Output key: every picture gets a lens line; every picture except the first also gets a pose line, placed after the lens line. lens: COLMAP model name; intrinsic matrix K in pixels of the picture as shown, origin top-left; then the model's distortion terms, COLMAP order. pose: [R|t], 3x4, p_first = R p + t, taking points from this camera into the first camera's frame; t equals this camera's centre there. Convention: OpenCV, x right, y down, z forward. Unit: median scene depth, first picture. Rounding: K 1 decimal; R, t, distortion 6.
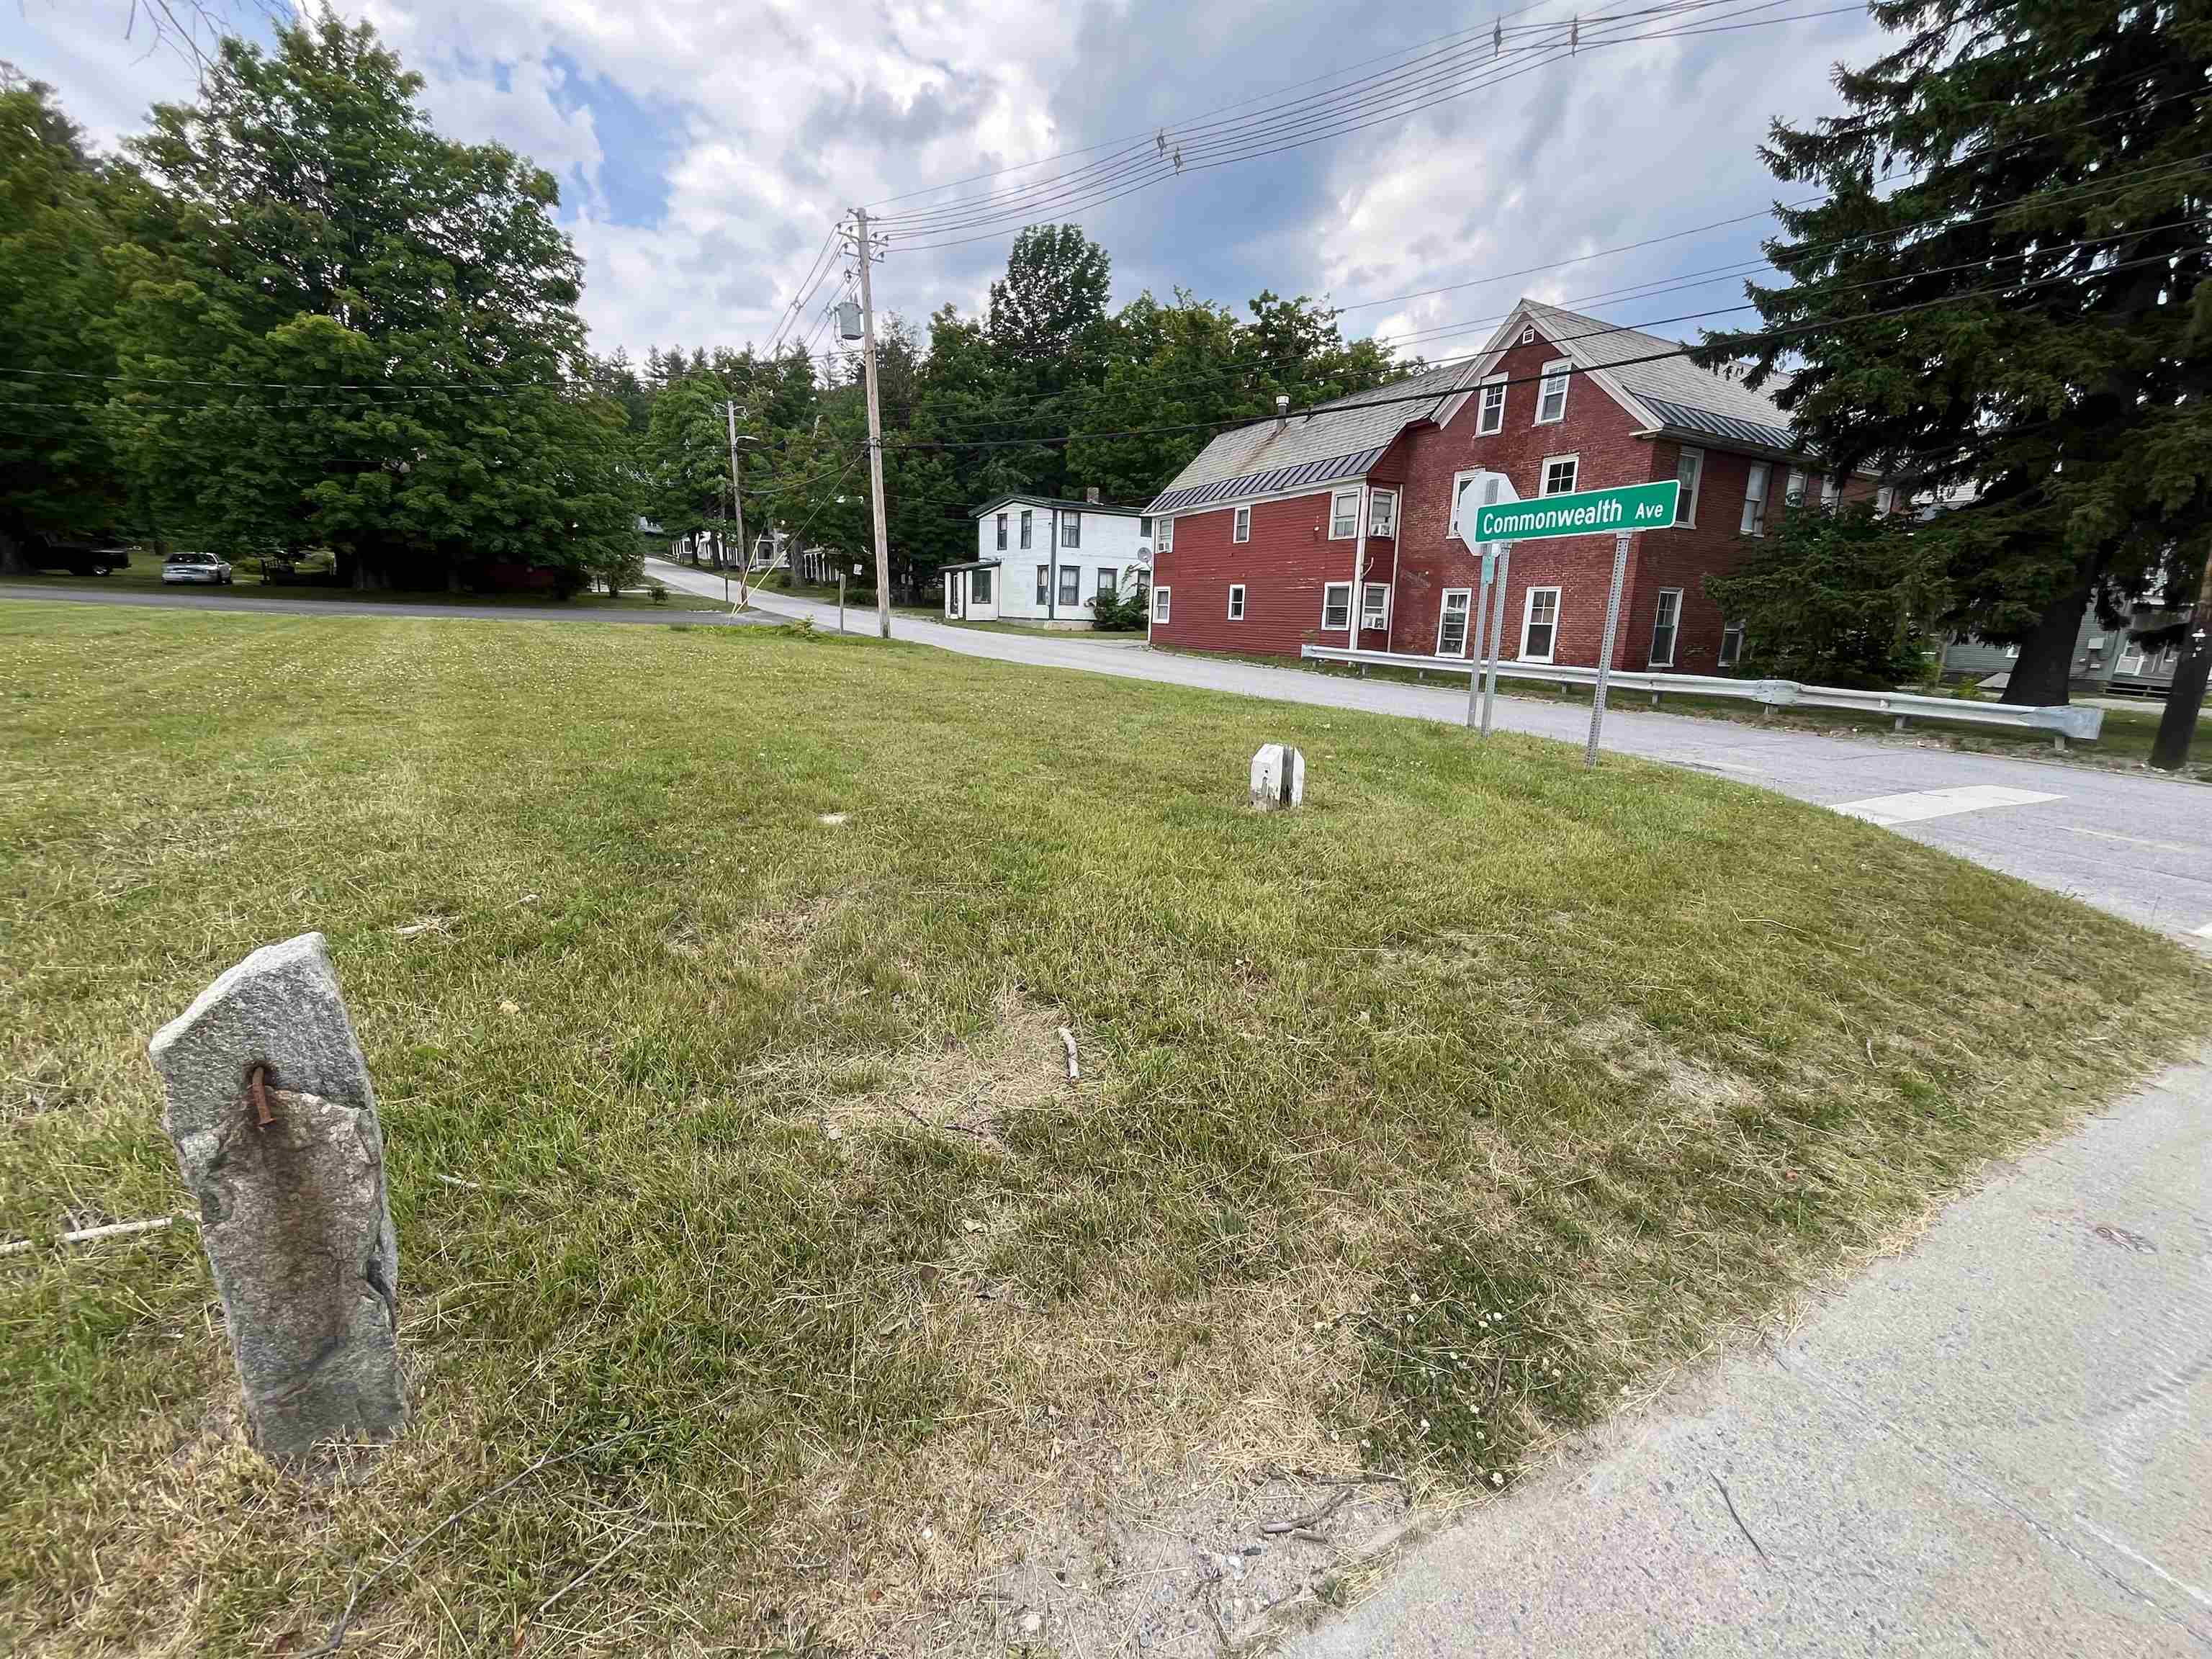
lens RADIAL K [[903.6, 0, 1107.5], [0, 903.6, 812.3], [0, 0, 1]] dist [-0.001607, -0.000792]
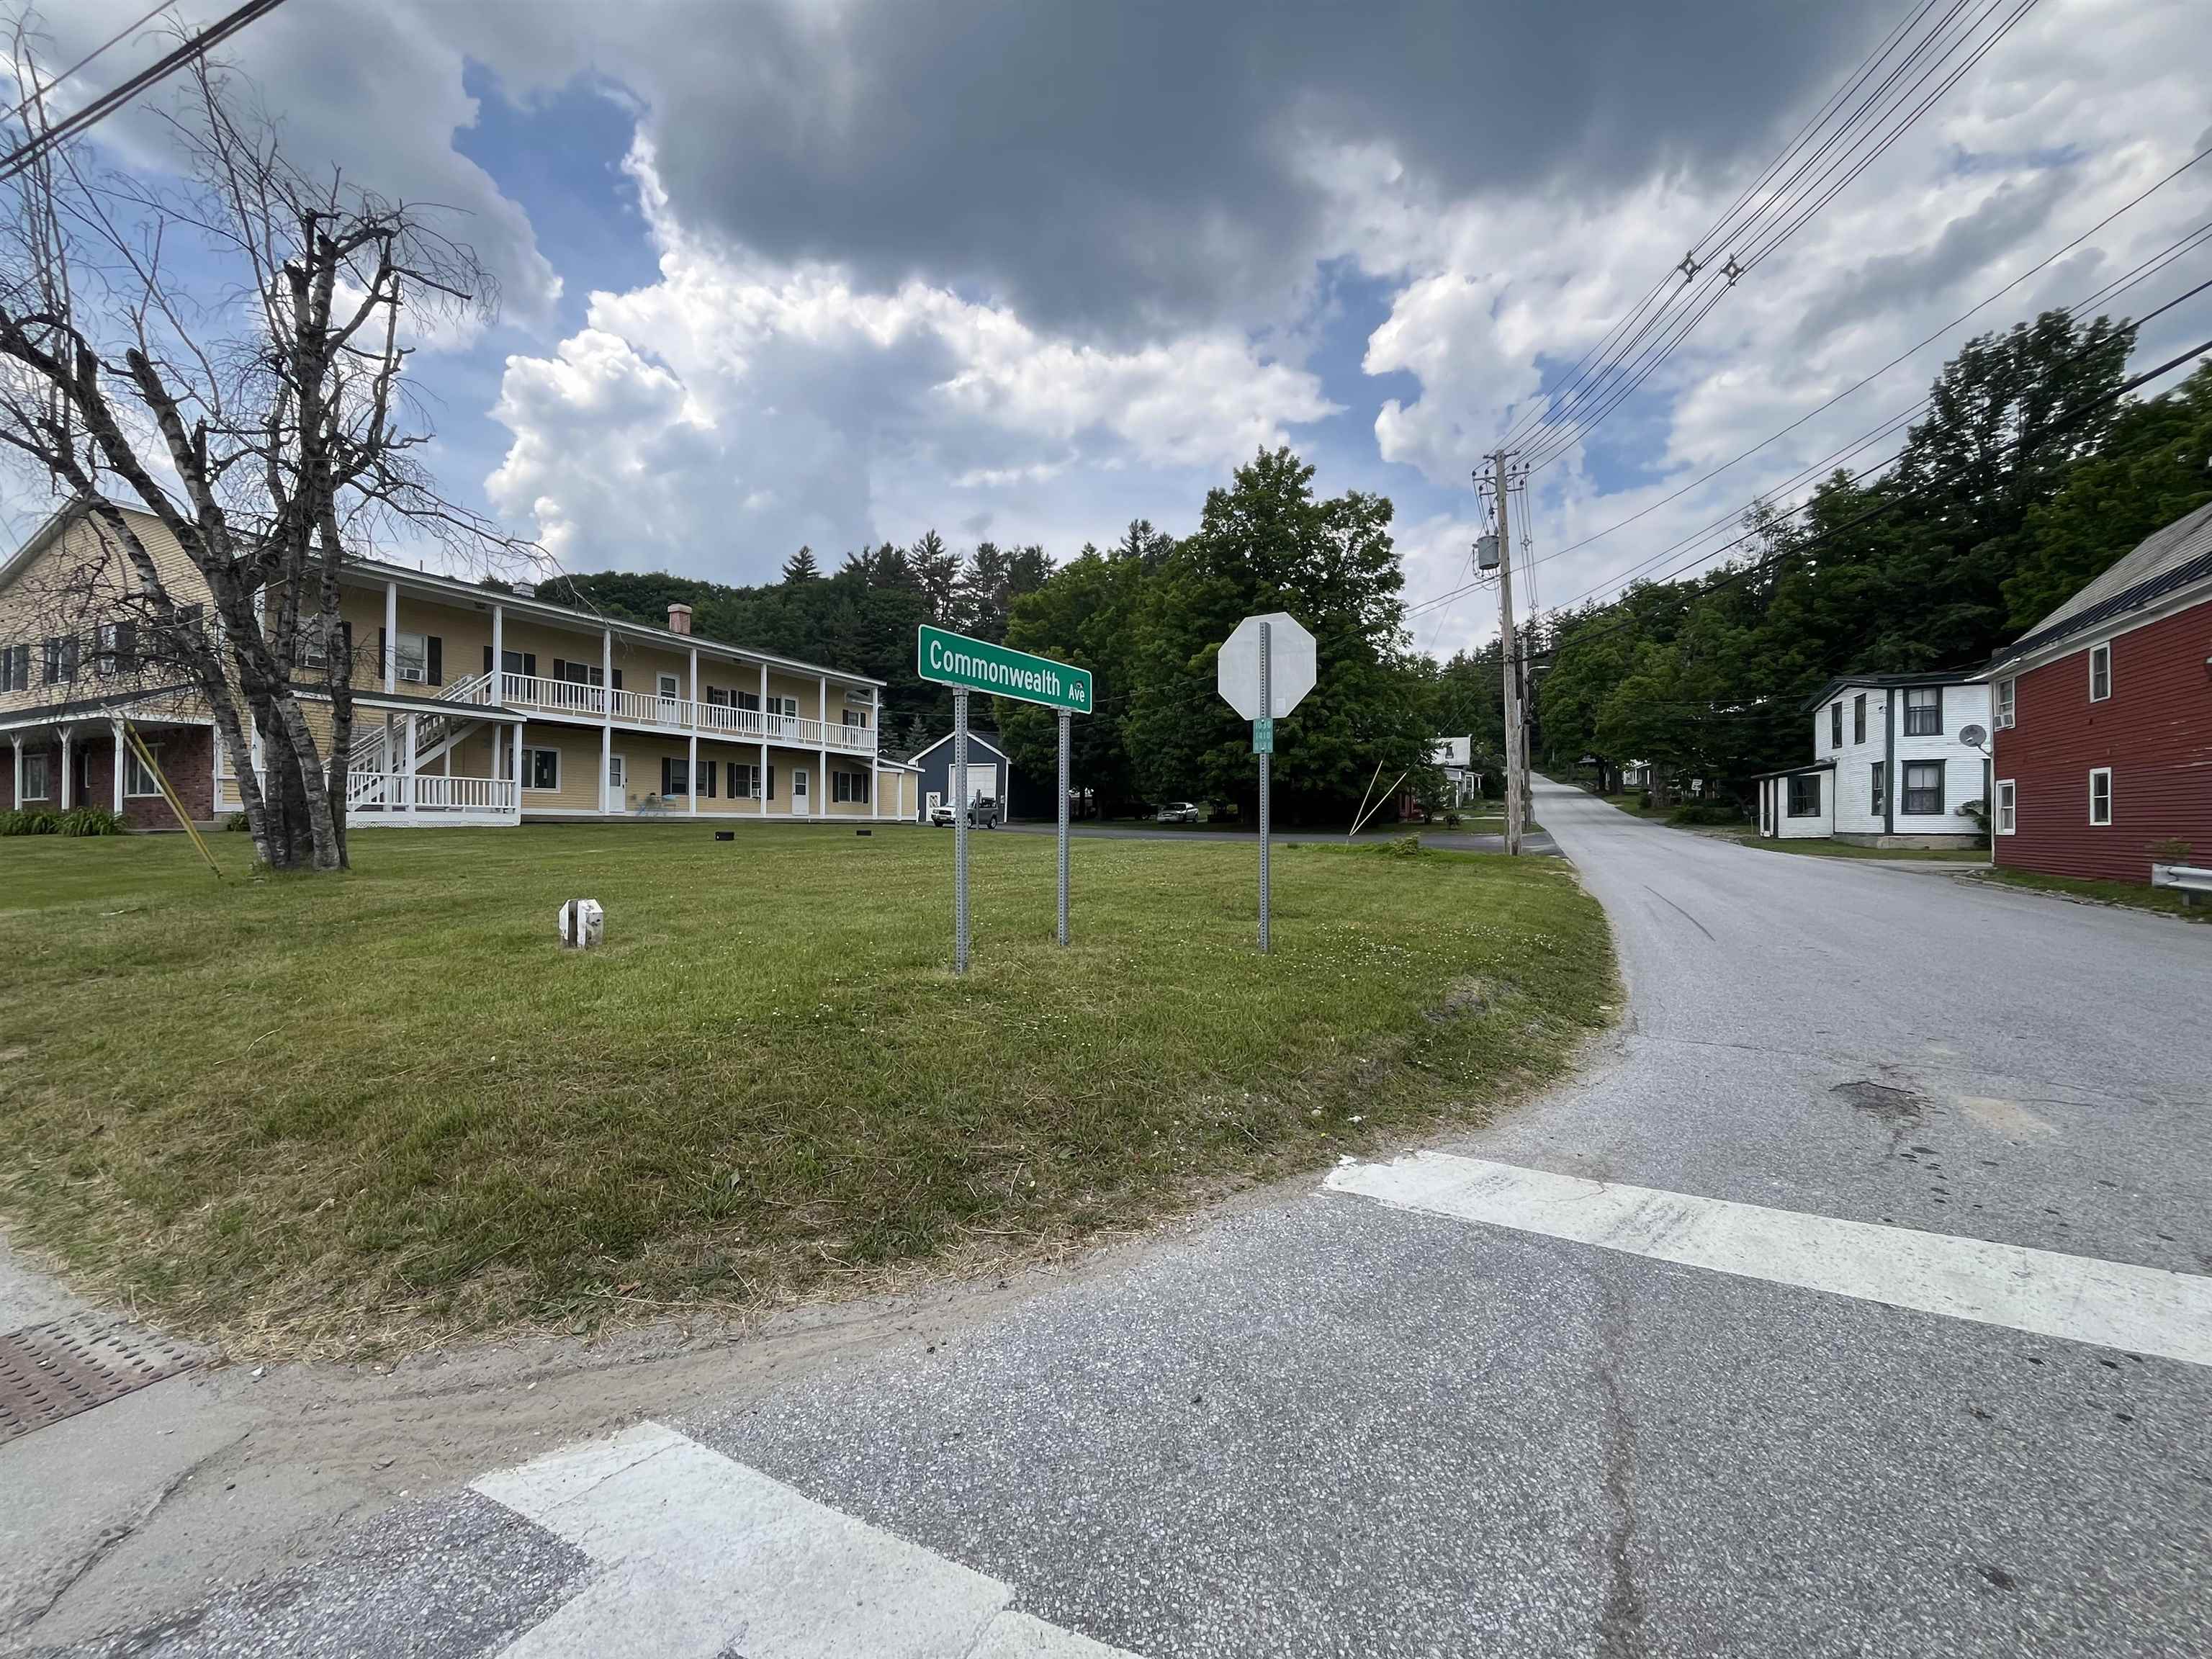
lens RADIAL K [[903.6, 0, 1107.5], [0, 903.6, 812.3], [0, 0, 1]] dist [-0.001607, -0.000792]
pose [[0.543456, -0.041745, -0.838399, 0.287341], [-0.166739, 0.973493, -0.156553, -0.019966], [0.822711, 0.224874, 0.522090, 0.152047]]
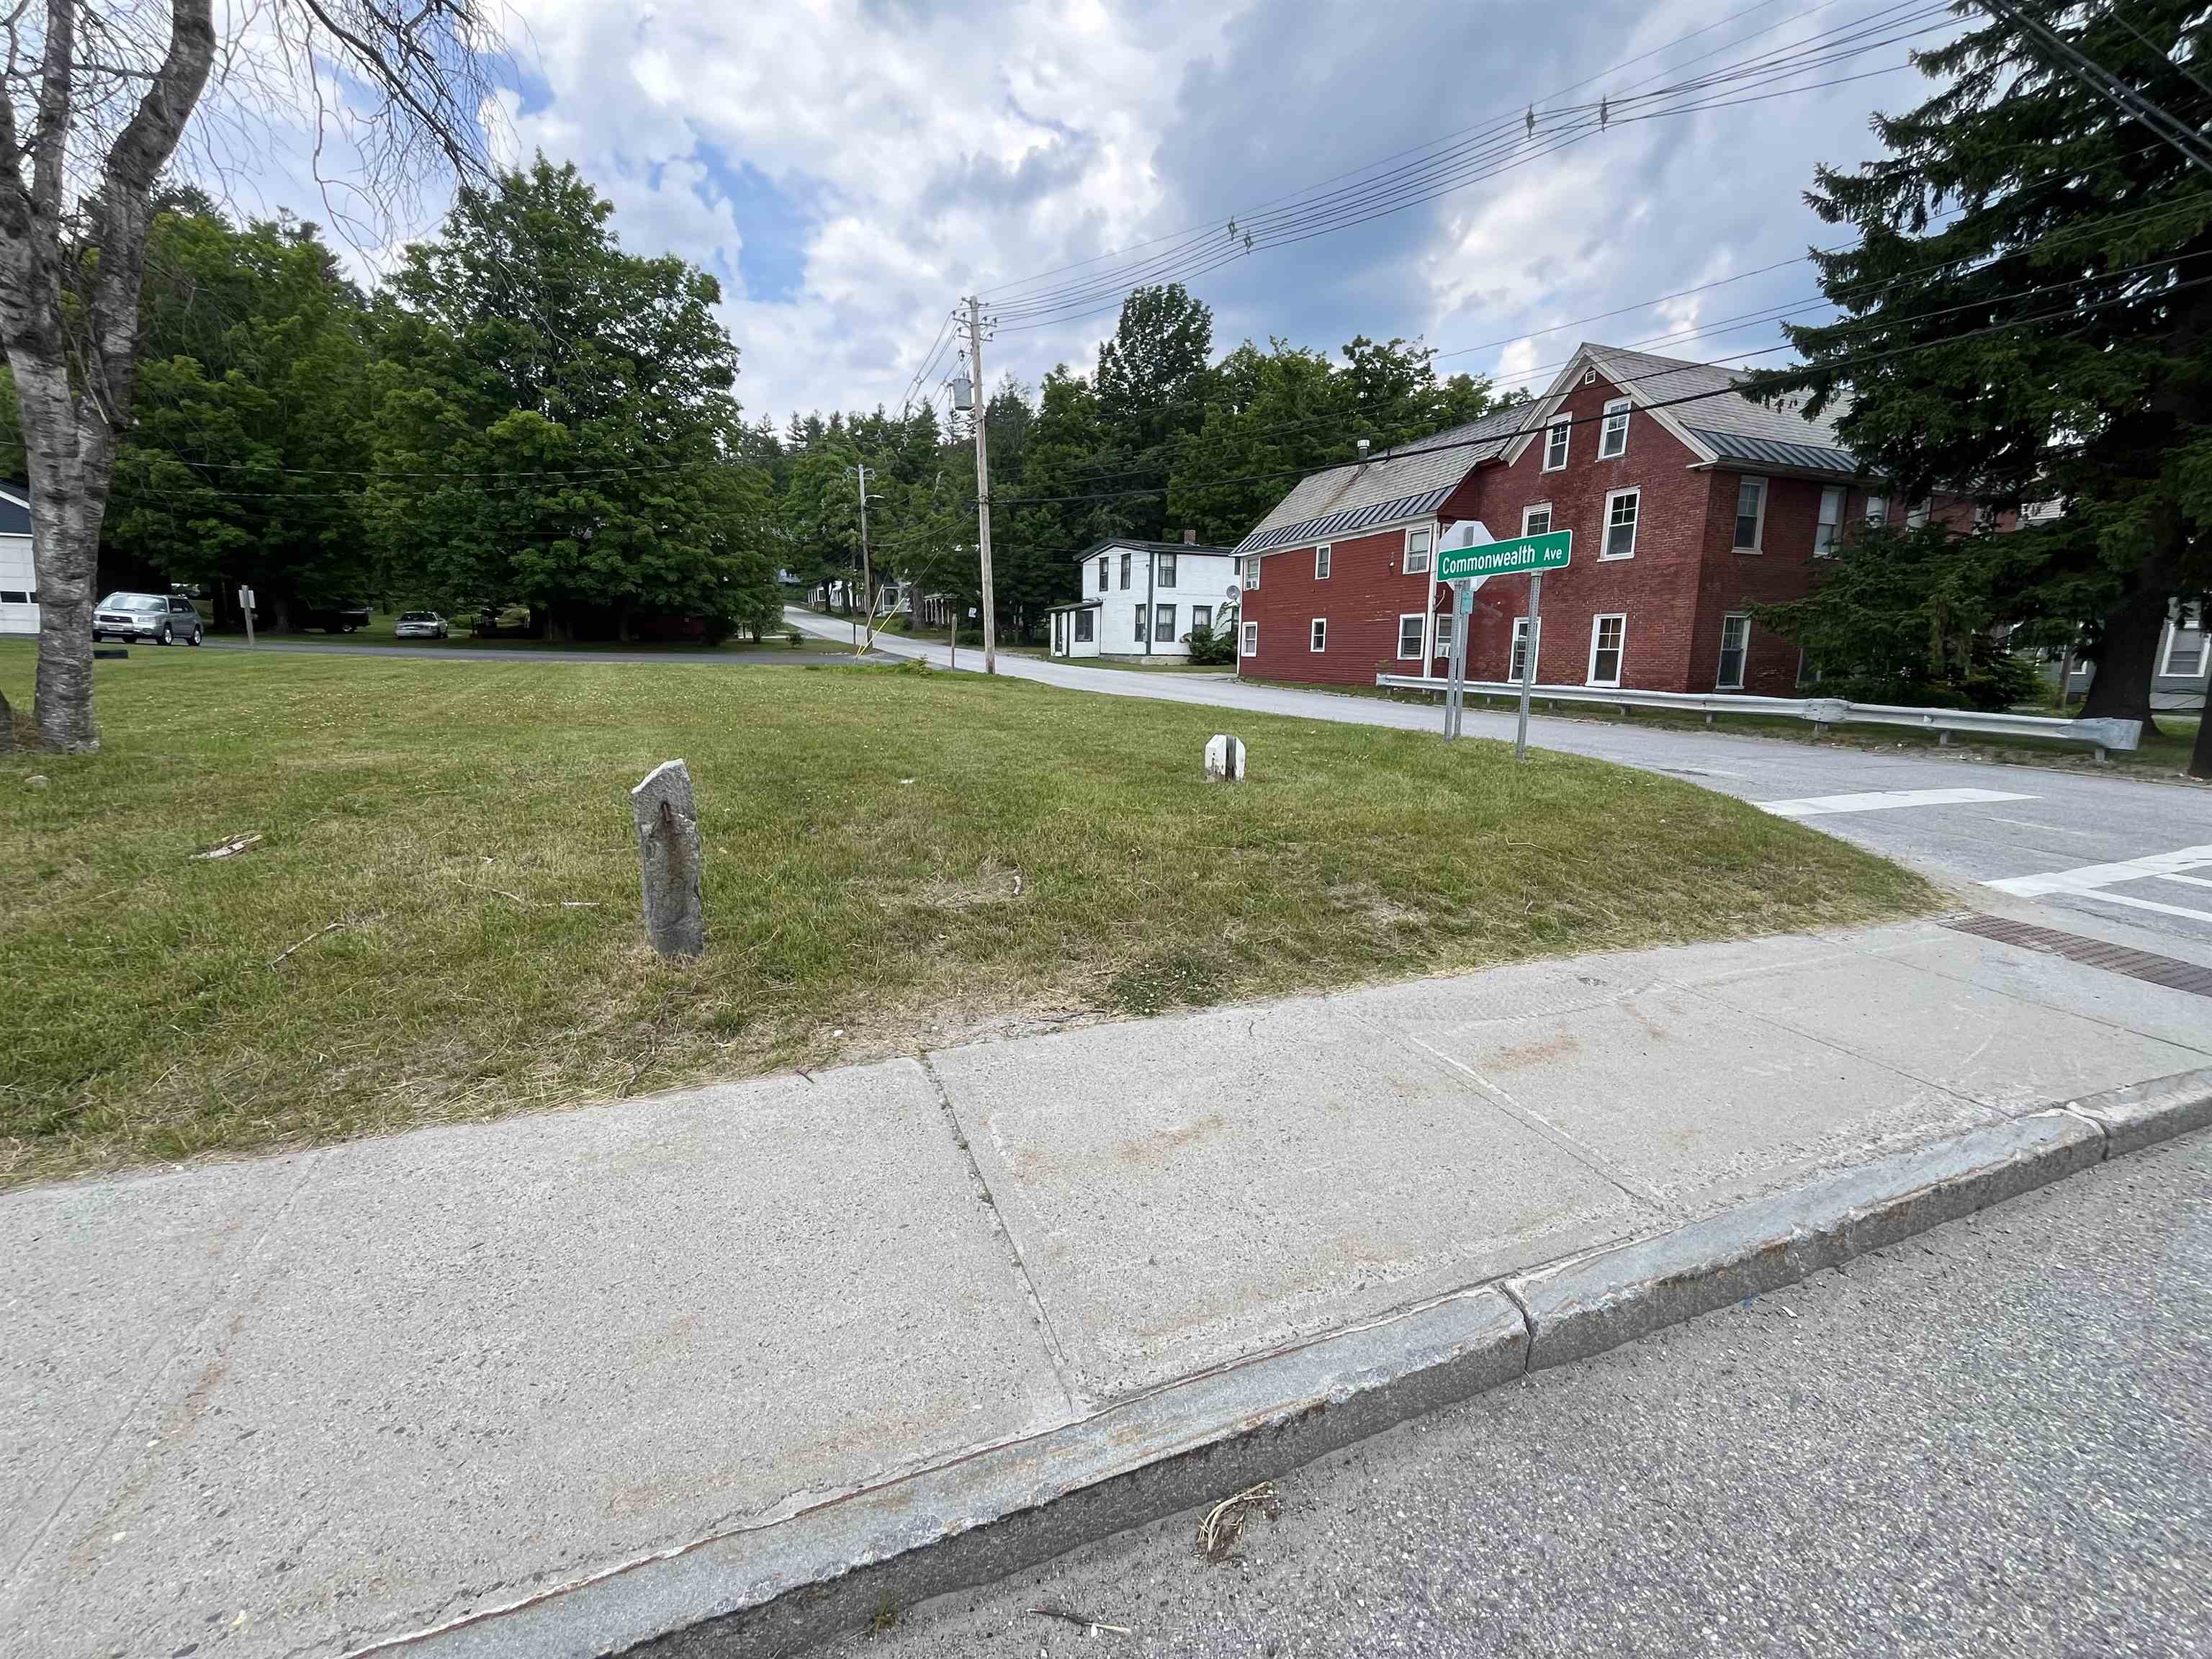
lens RADIAL K [[903.6, 0, 1107.5], [0, 903.6, 812.3], [0, 0, 1]] dist [-0.001607, -0.000792]
pose [[0.992324, 0.003164, -0.123624, 0.030354], [-0.008053, 0.999204, -0.039065, 0.016317], [0.123402, 0.039761, 0.991560, -0.063757]]
